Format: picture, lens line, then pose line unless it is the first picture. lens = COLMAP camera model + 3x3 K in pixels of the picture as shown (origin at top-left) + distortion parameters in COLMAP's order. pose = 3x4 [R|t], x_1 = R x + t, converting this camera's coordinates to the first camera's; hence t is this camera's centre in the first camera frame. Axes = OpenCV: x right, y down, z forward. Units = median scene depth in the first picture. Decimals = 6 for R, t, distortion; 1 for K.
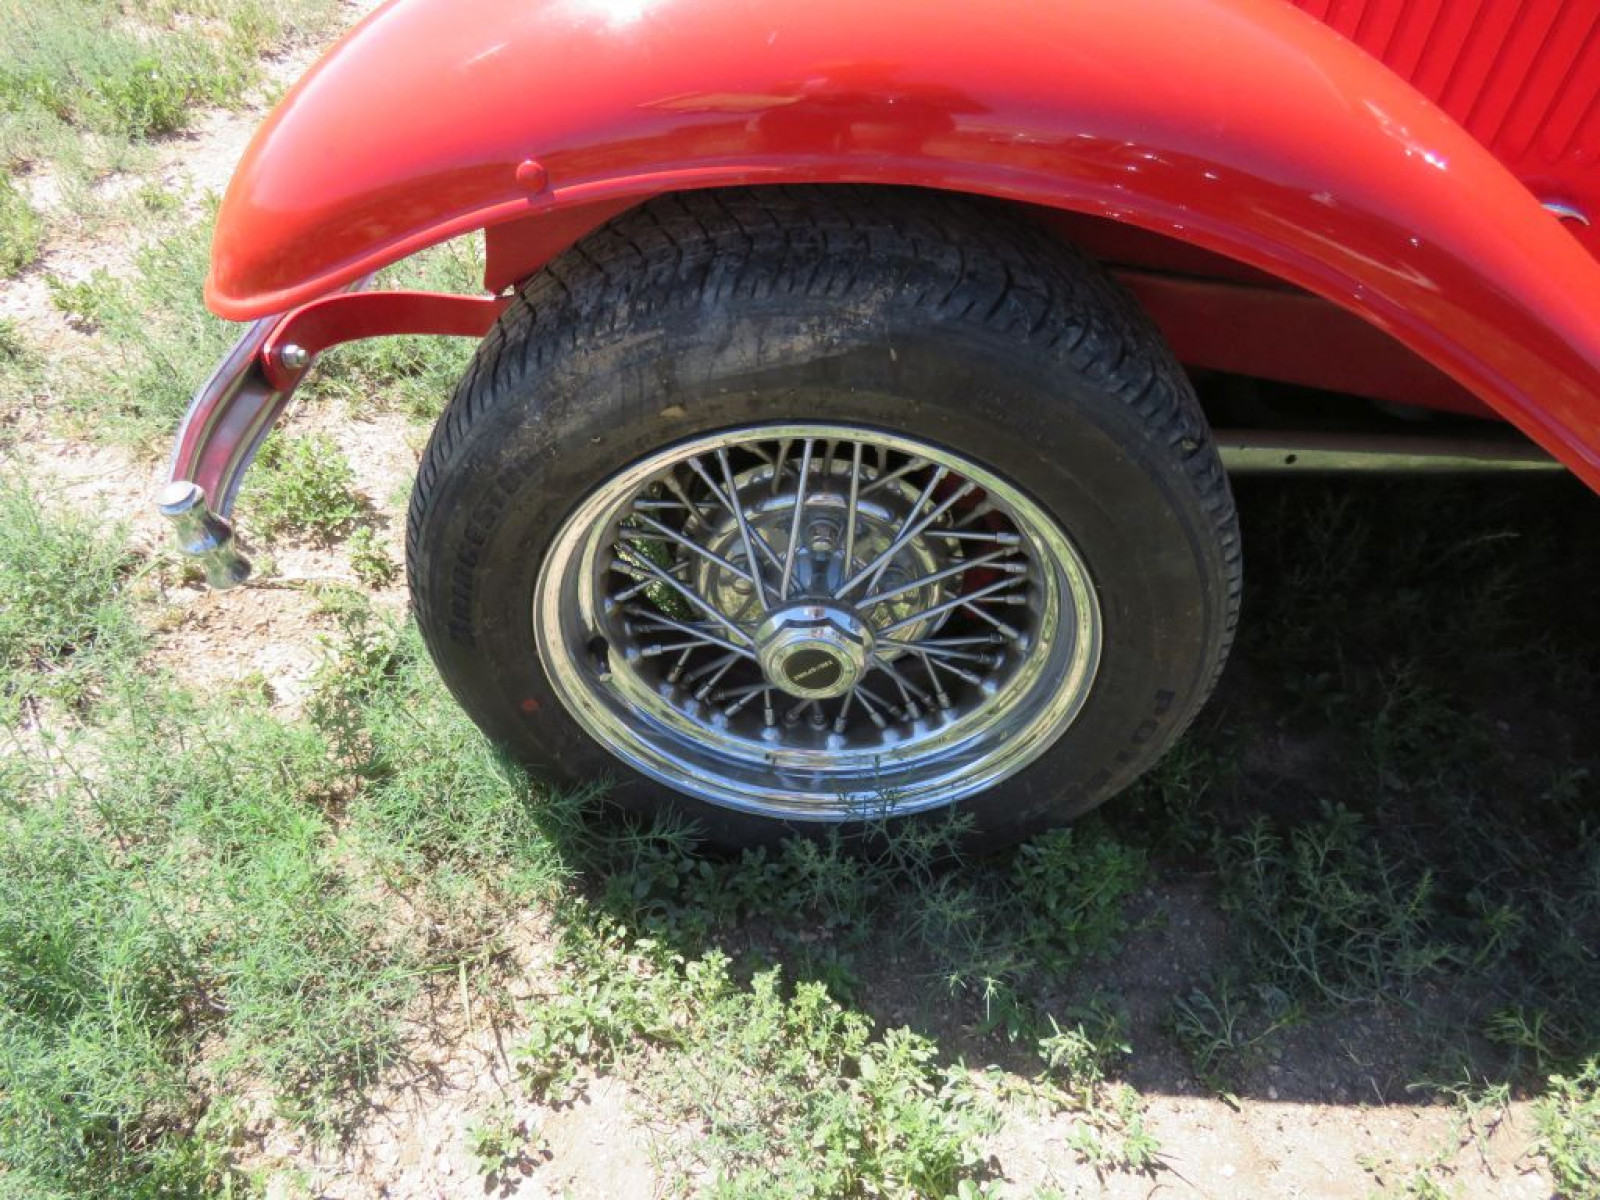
lens RADIAL K [[1033.5, 0, 789.6], [0, 1033.5, 607.0], [0, 0, 1]] dist [-0.008052, 0.004829]
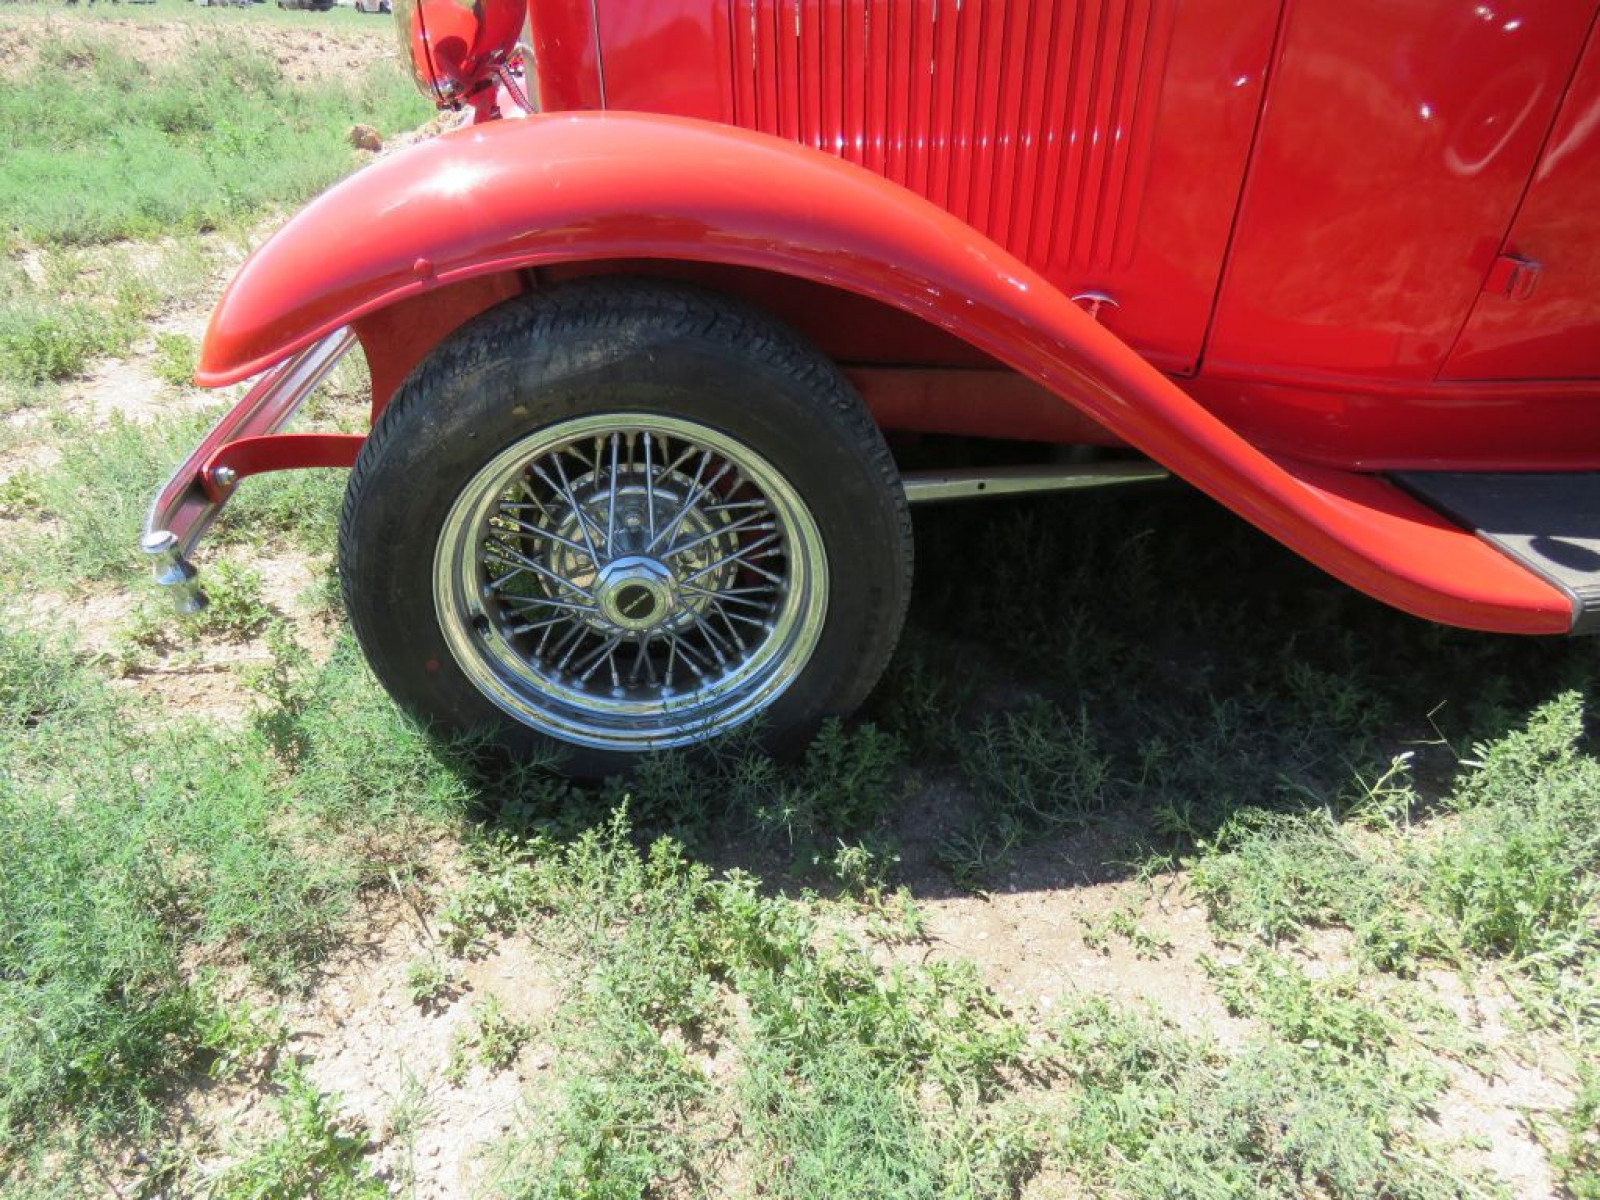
lens RADIAL K [[1033.5, 0, 789.1], [0, 1033.5, 597.7], [0, 0, 1]] dist [-0.008052, 0.004829]
pose [[0.984942, -0.108195, 0.134845, 0.036458], [0.136037, 0.966359, -0.218273, 0.362073], [-0.106693, 0.233331, 0.966526, -0.377195]]
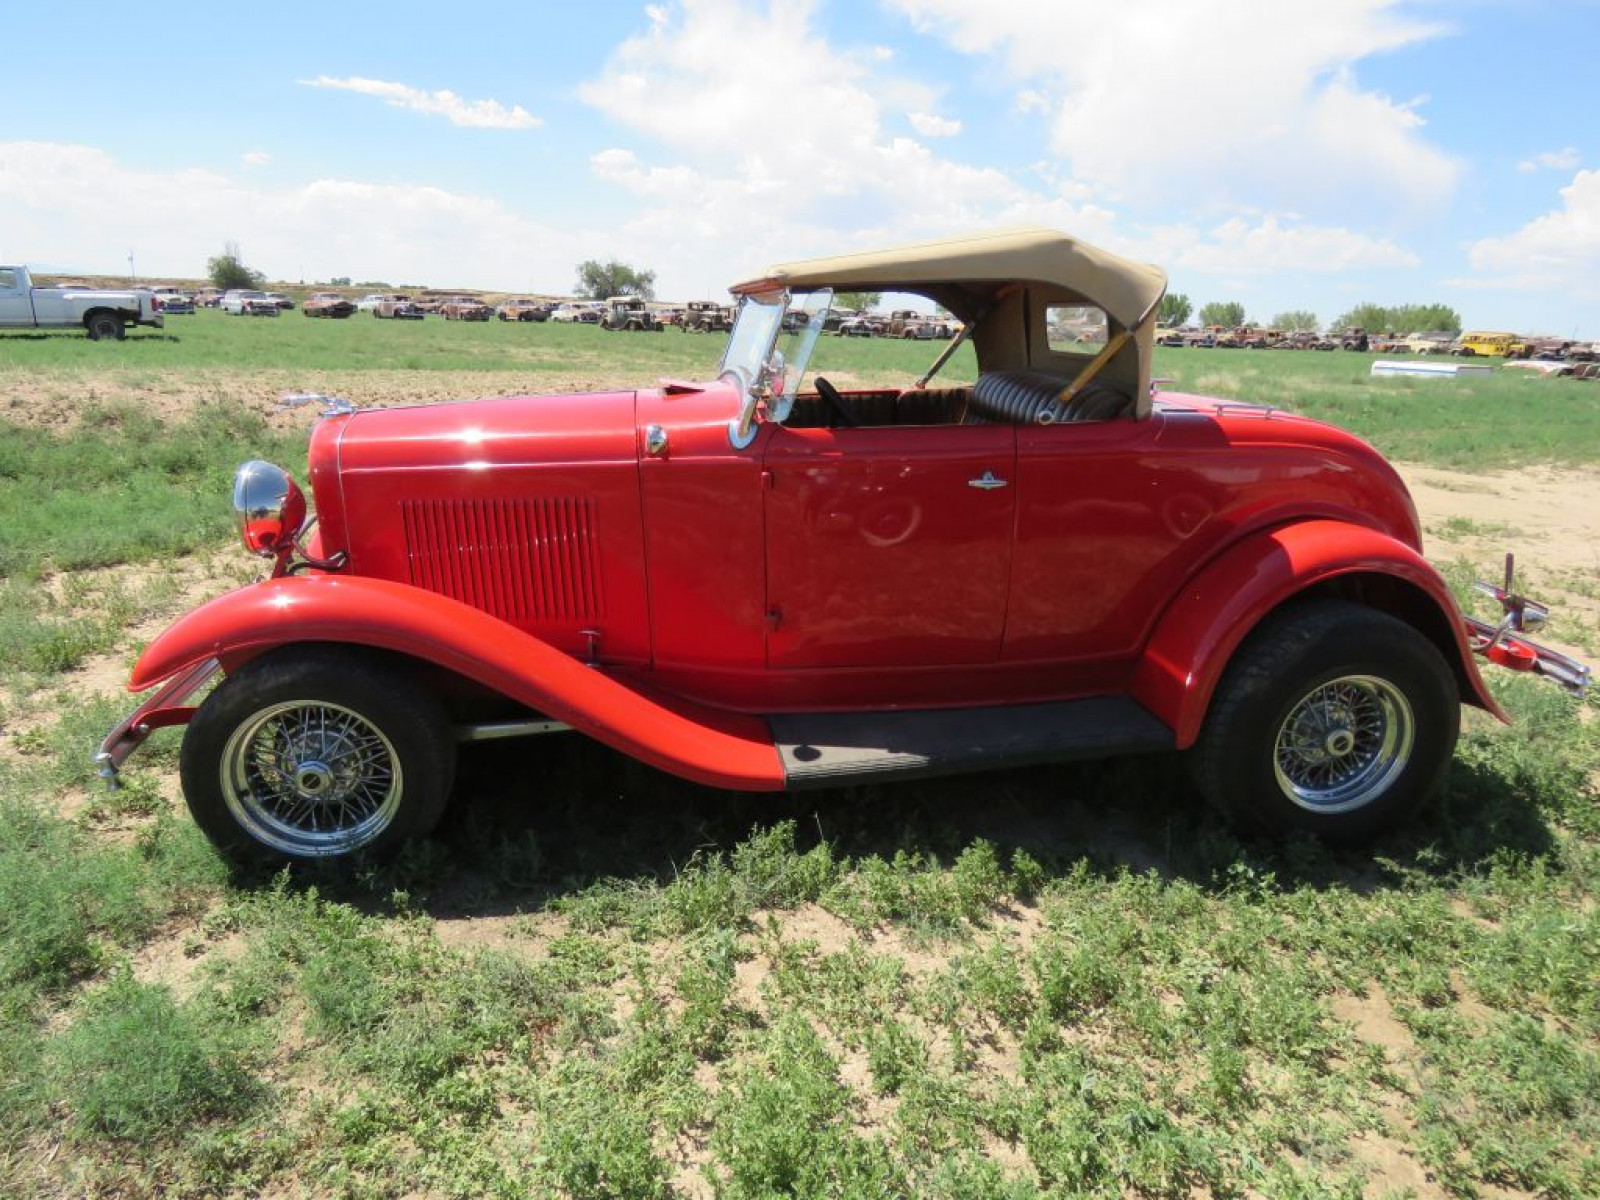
lens RADIAL K [[1033.5, 0, 794.7], [0, 1033.5, 593.8], [0, 0, 1]] dist [-0.008052, 0.004829]
pose [[0.981199, -0.087293, 0.172130, 0.919573], [0.155928, 0.884122, -0.440471, 1.101601], [-0.113733, 0.459029, 0.881111, -2.102989]]
